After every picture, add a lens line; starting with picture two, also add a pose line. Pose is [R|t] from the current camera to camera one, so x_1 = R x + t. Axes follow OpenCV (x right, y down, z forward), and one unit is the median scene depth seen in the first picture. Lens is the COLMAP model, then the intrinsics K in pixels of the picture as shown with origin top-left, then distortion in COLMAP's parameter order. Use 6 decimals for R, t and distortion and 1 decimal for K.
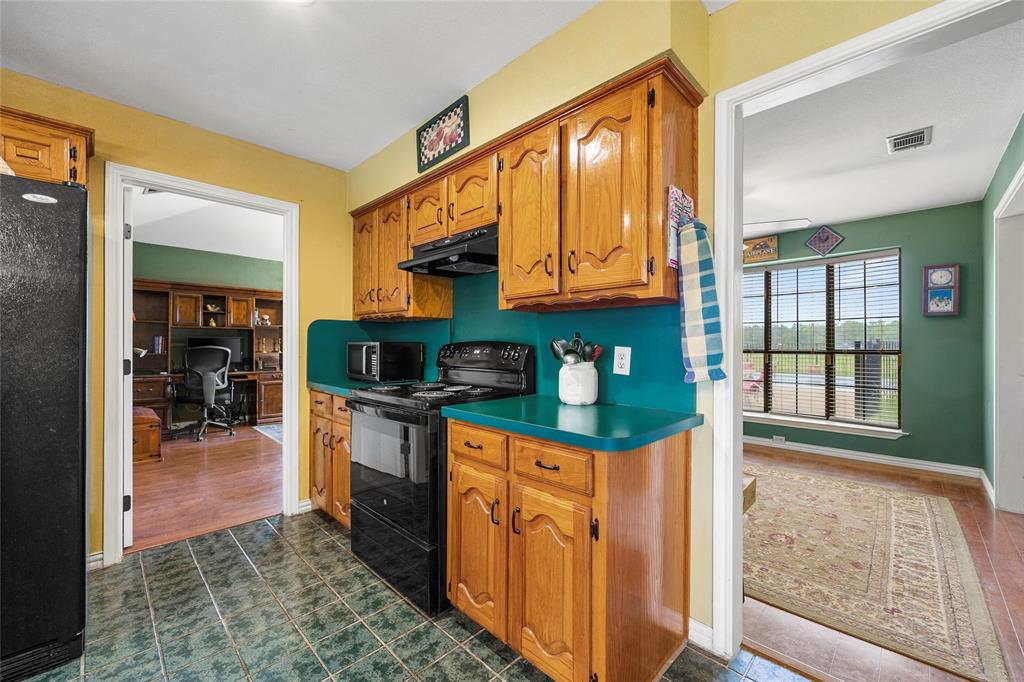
lens RADIAL K [[407.0, 0, 509.5], [0, 407.0, 343.7], [0, 0, 1]] dist [-0.003948, -0.000021]
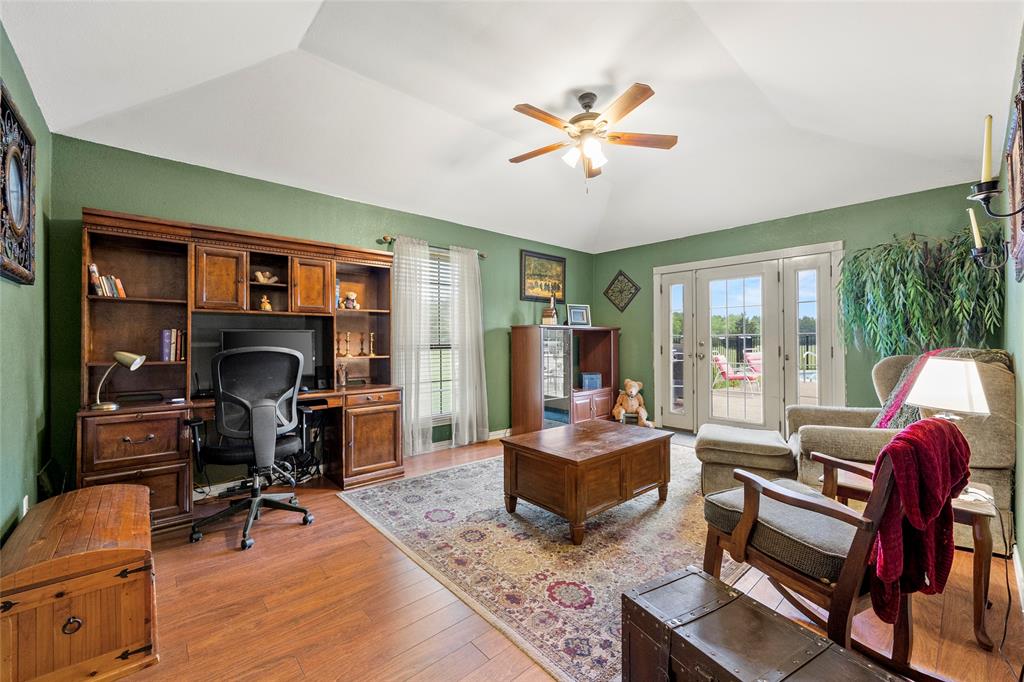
lens RADIAL K [[412.1, 0, 513.0], [0, 412.1, 337.6], [0, 0, 1]] dist [-0.000232, -0.000104]
pose [[0.998086, -0.008985, -0.061186, -0.376363], [0.008810, 0.999956, -0.003131, -0.001554], [0.061212, 0.002586, 0.998121, 0.480186]]
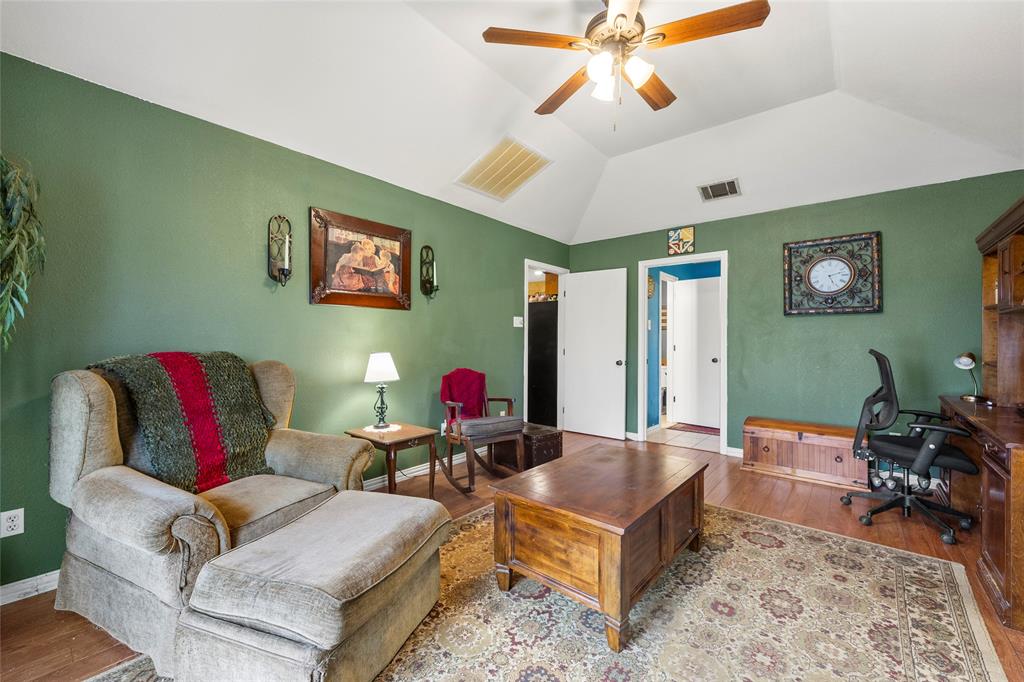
lens RADIAL K [[411.2, 0, 508.3], [0, 411.2, 341.8], [0, 0, 1]] dist [-0.001697, -0.000243]
pose [[-0.997319, -0.003744, -0.073074, -0.191513], [-0.003722, 0.999993, -0.000430, -0.003057], [0.073075, -0.000157, -0.997326, 1.378915]]
